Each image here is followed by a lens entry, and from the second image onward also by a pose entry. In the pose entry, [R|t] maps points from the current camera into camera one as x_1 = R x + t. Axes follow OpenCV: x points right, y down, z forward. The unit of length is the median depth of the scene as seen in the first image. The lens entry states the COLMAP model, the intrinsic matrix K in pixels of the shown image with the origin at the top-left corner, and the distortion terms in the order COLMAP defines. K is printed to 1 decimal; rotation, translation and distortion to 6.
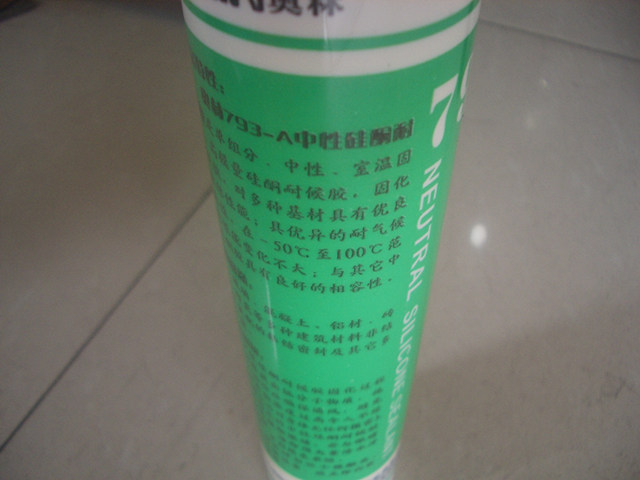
lens RADIAL K [[640.8, 0, 321.4], [0, 640.8, 240.1], [0, 0, 1]] dist [-0.125325, 0.000000]
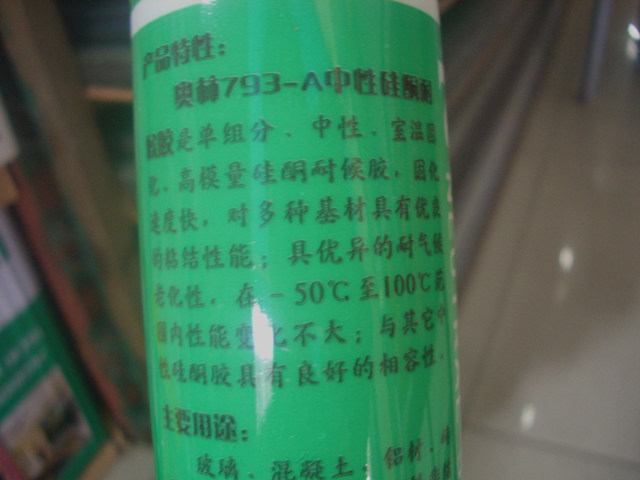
lens RADIAL K [[640.8, 0, 321.1], [0, 640.8, 238.6], [0, 0, 1]] dist [-0.125325, 0.000000]
pose [[0.899028, -0.052645, 0.434714, -0.379341], [0.354572, 0.670068, -0.652141, 0.466618], [-0.256956, 0.740430, 0.621077, 0.594673]]
